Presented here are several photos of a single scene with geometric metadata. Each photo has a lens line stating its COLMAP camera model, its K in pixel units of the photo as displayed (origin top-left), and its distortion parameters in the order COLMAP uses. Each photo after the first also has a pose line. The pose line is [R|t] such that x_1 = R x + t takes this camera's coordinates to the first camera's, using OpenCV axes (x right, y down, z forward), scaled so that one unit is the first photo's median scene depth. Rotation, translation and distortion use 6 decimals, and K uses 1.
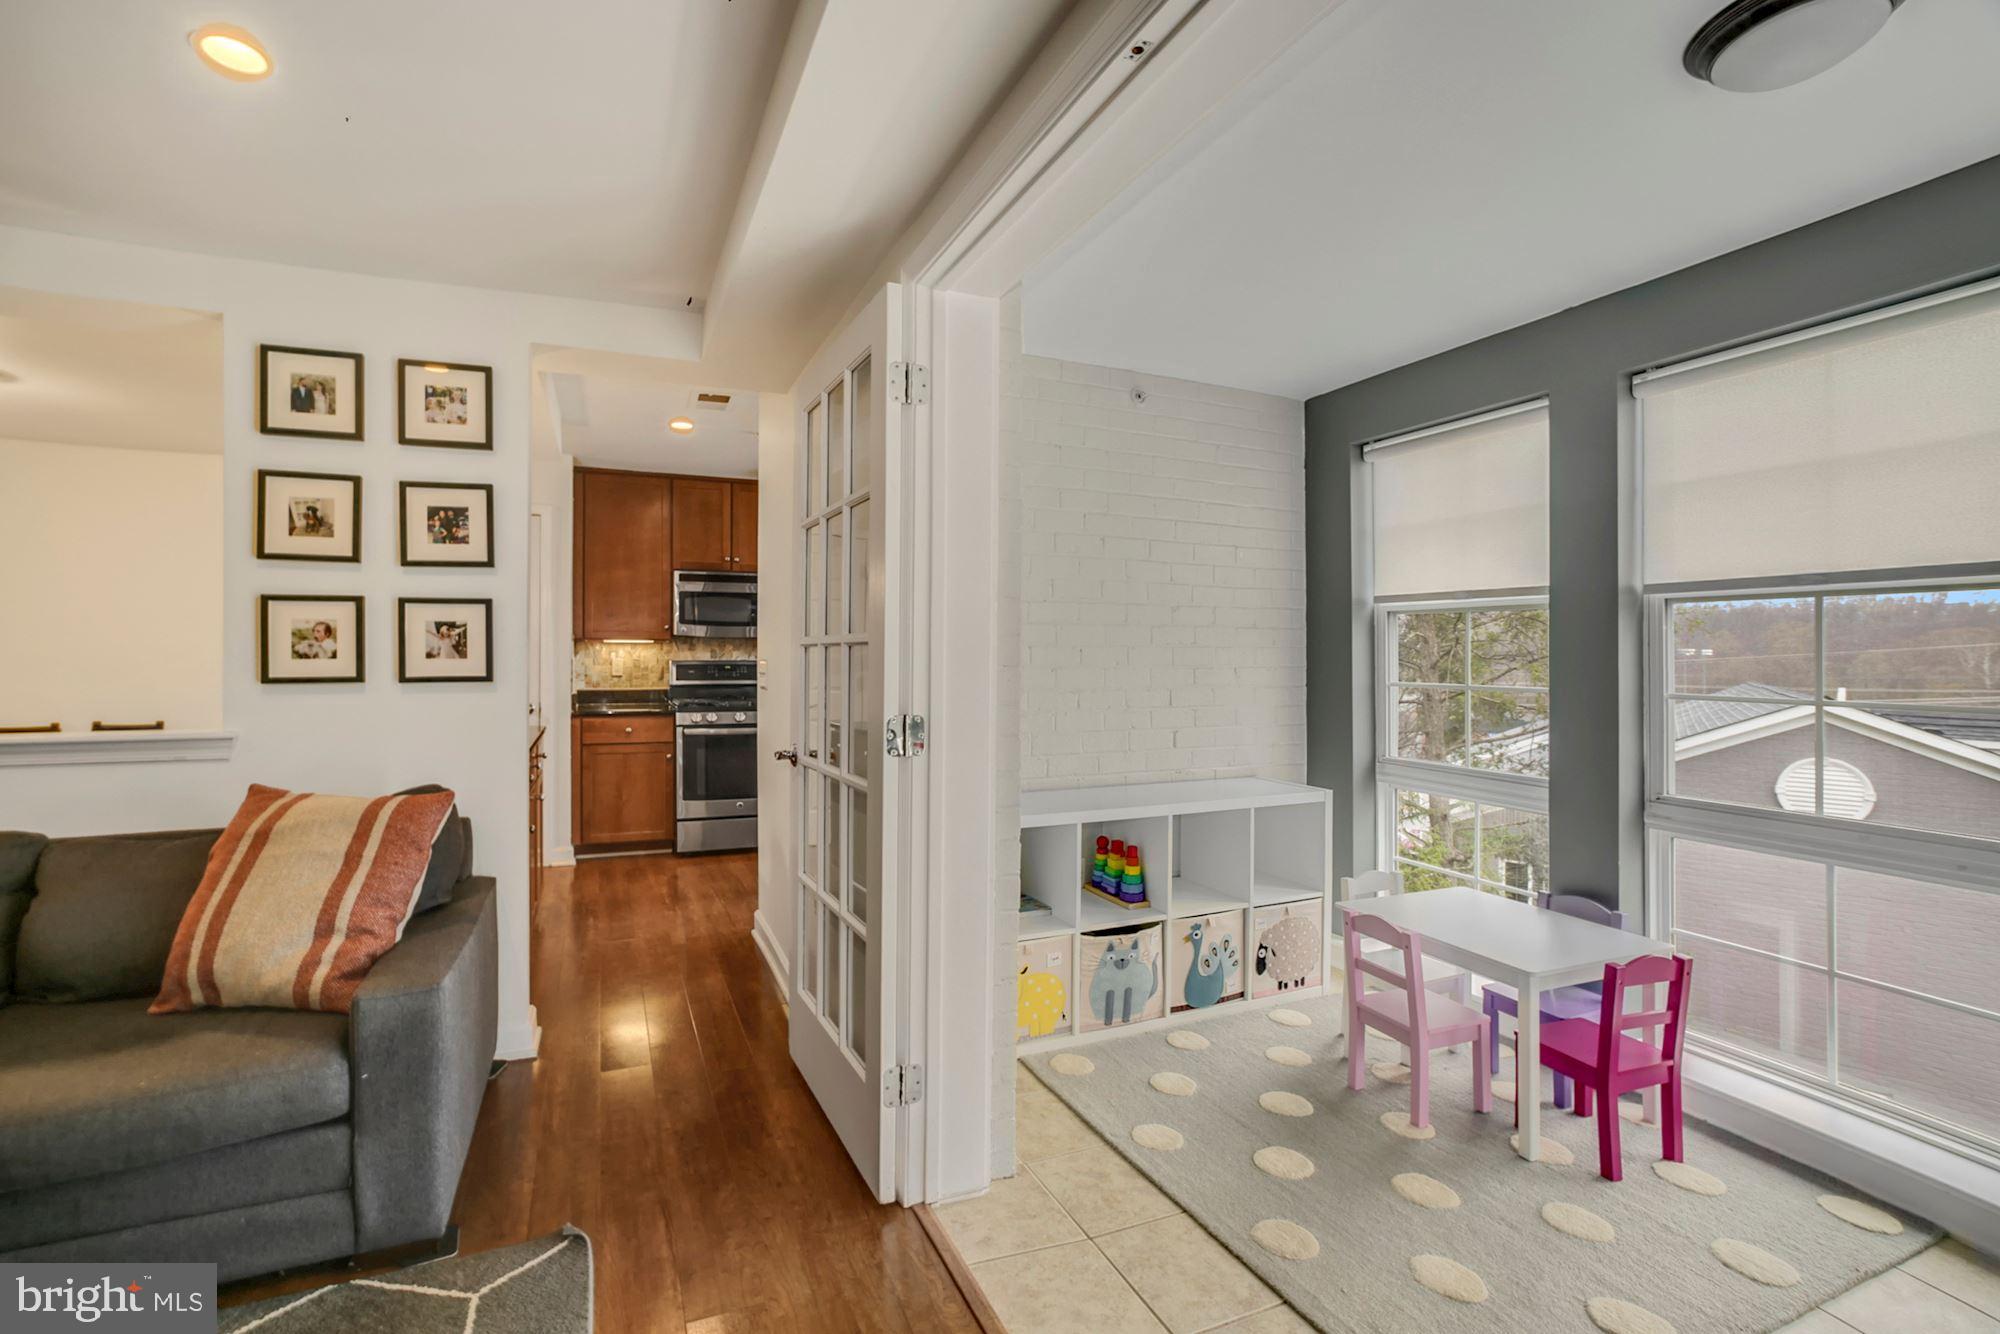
lens RADIAL K [[871.3, 0, 982.0], [0, 871.3, 628.2], [0, 0, 1]] dist [-0.023652, 0.001904]
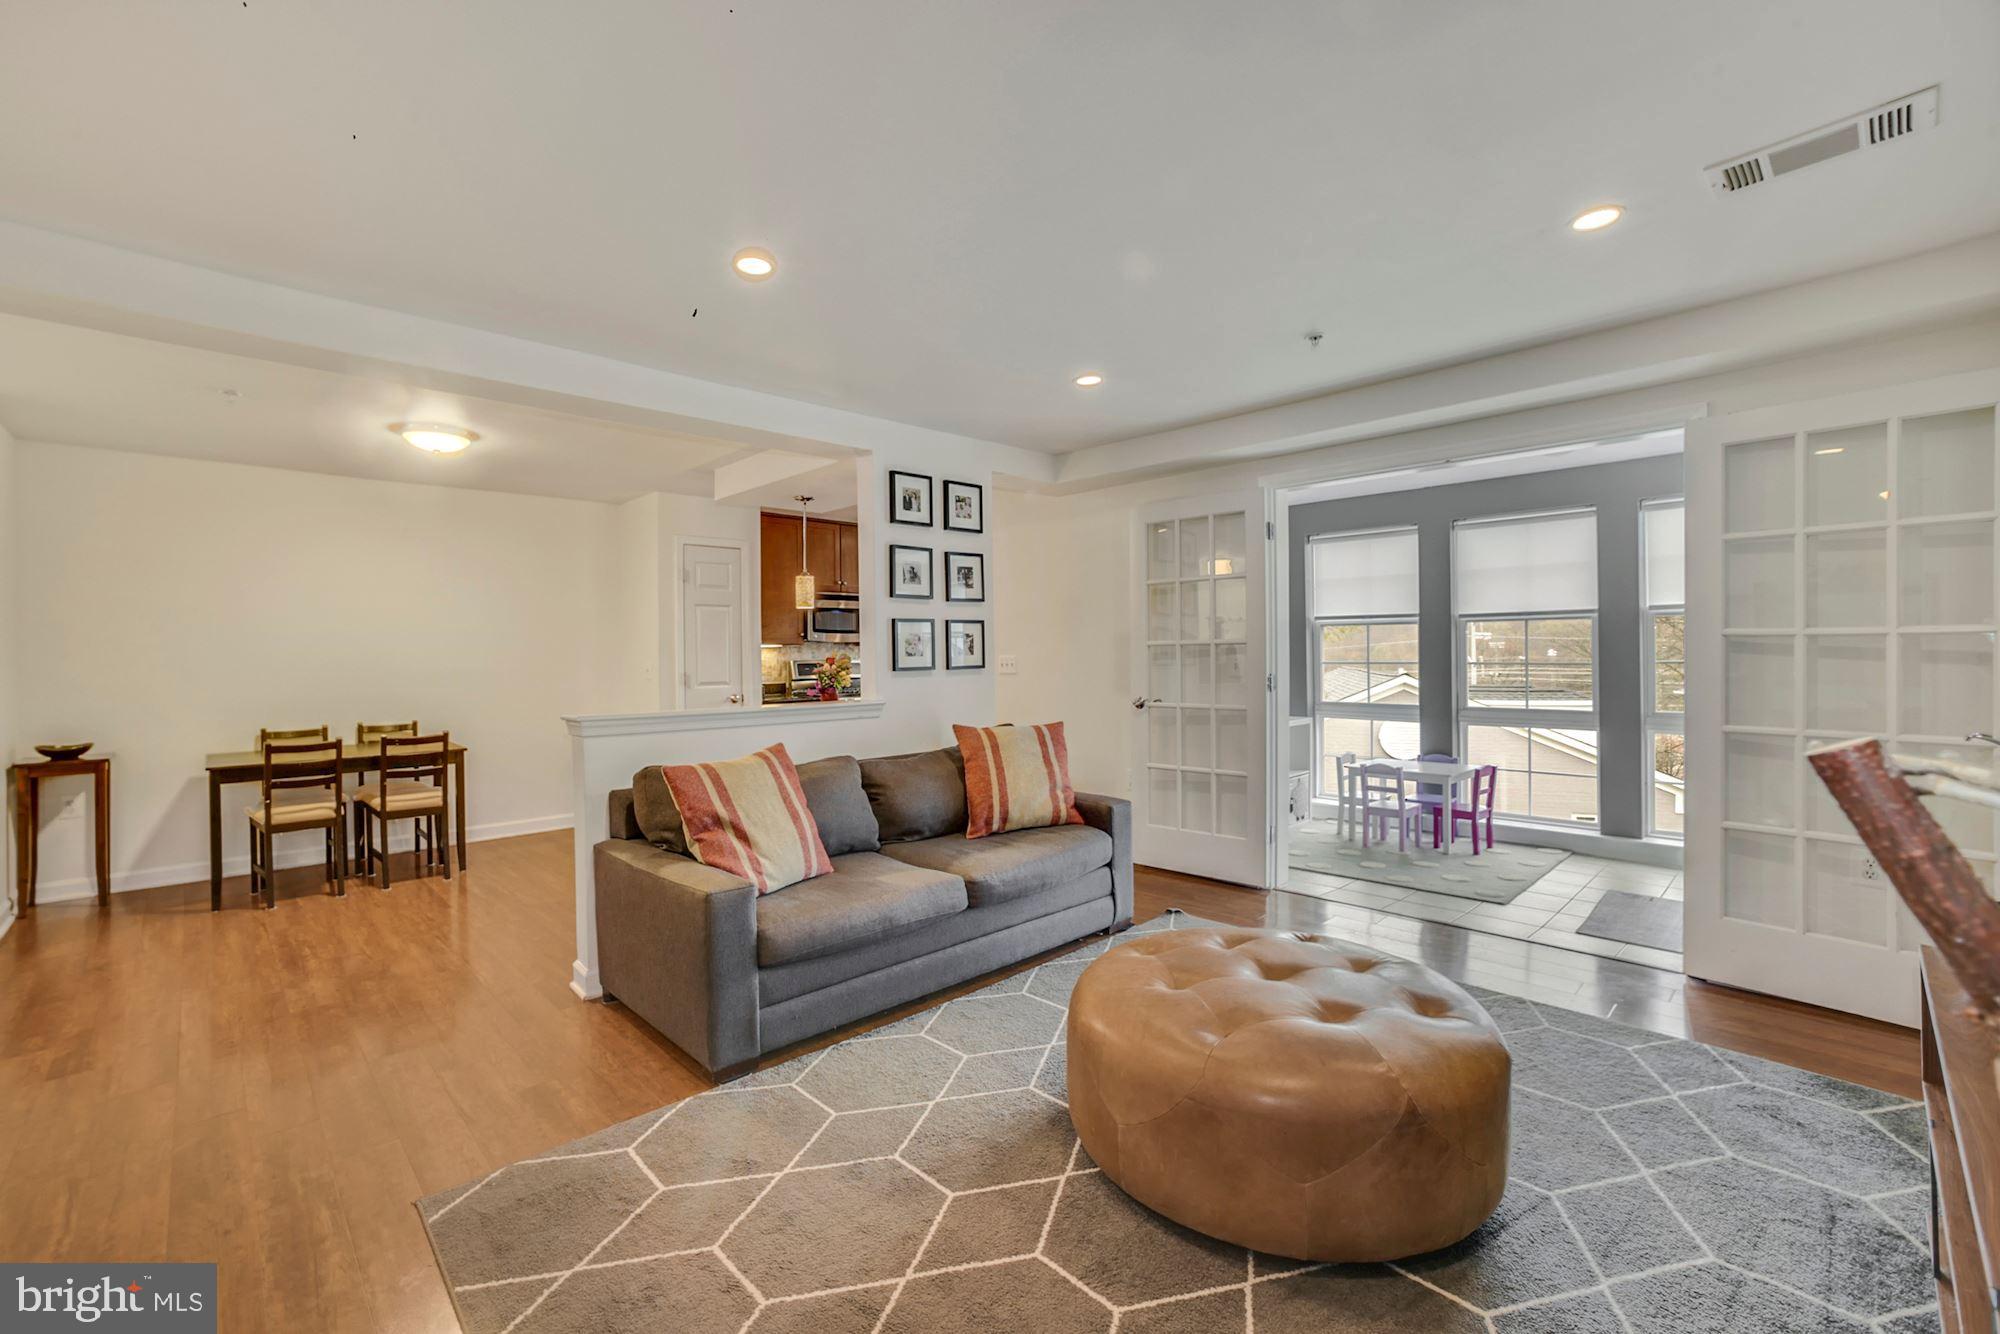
lens RADIAL K [[871.3, 0, 949.4], [0, 871.3, 658.8], [0, 0, 1]] dist [-0.023652, 0.001904]
pose [[0.930119, -0.017352, 0.366849, -1.291204], [0.004898, 0.999380, 0.034852, -0.018748], [-0.367227, -0.030619, 0.929627, -0.604526]]
